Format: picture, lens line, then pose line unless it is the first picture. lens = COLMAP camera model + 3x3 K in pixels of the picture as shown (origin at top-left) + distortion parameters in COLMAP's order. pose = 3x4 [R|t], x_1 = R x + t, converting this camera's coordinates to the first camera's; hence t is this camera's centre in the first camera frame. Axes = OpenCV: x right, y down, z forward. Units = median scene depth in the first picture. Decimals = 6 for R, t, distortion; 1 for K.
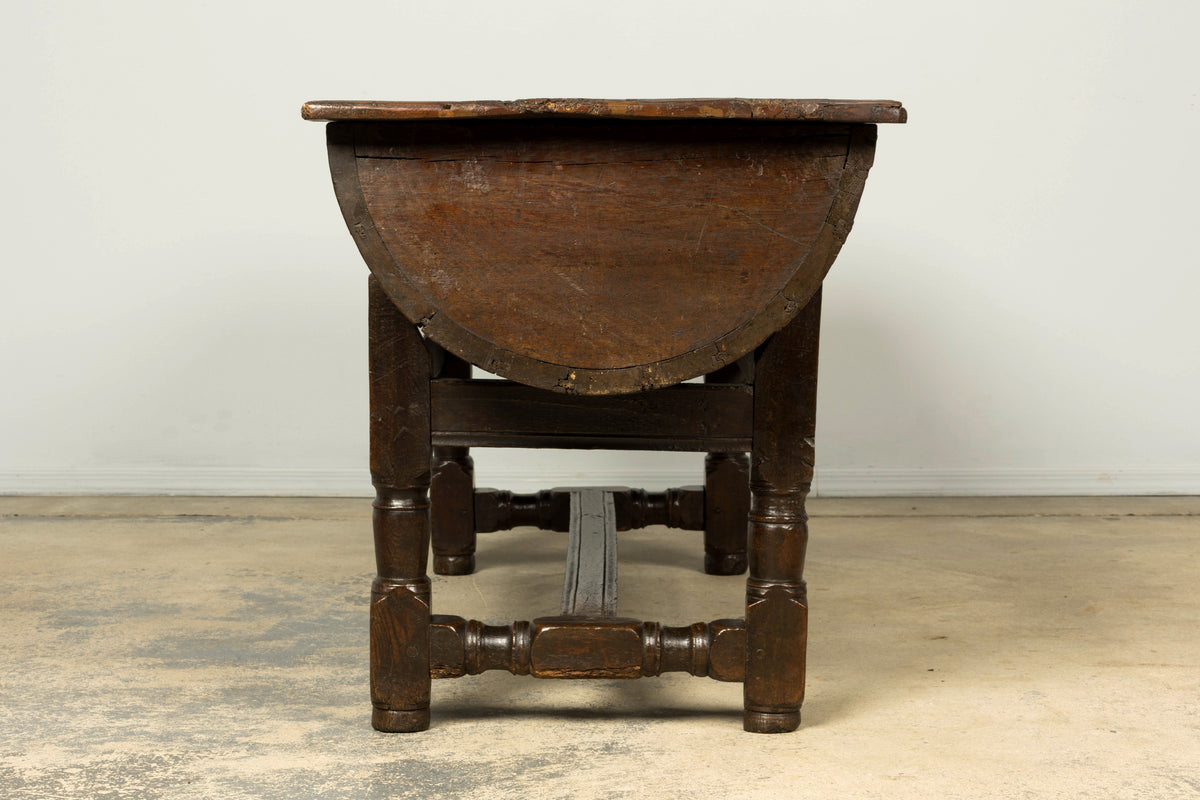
lens RADIAL K [[2831.6, 0, 573.3], [0, 2831.6, 398.1], [0, 0, 1]] dist [0.015293, 0.000000]
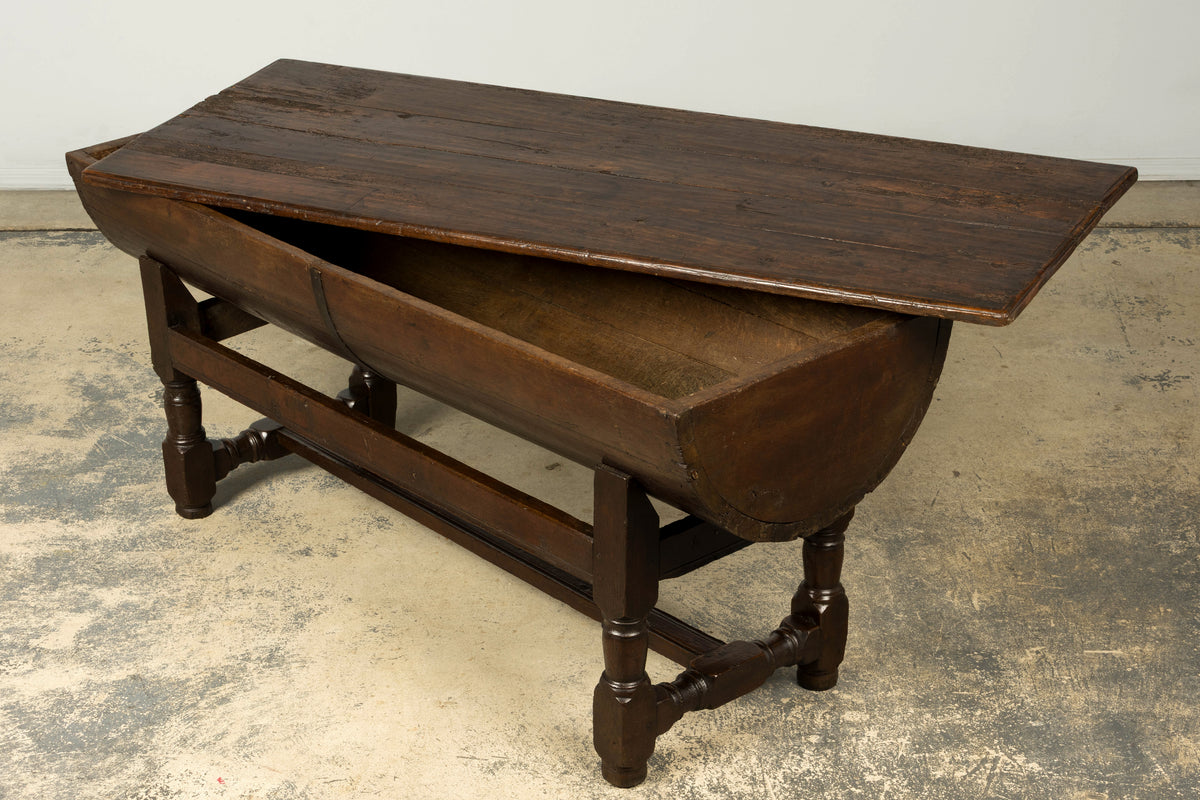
lens RADIAL K [[2542.0, 0, 580.6], [0, 2542.0, 399.1], [0, 0, 1]] dist [0.018989, 0.000000]
pose [[0.999717, -0.001854, -0.023730, 0.166635], [0.009877, 0.939381, 0.342733, -0.372896], [0.021656, -0.342870, 0.939133, -0.179087]]
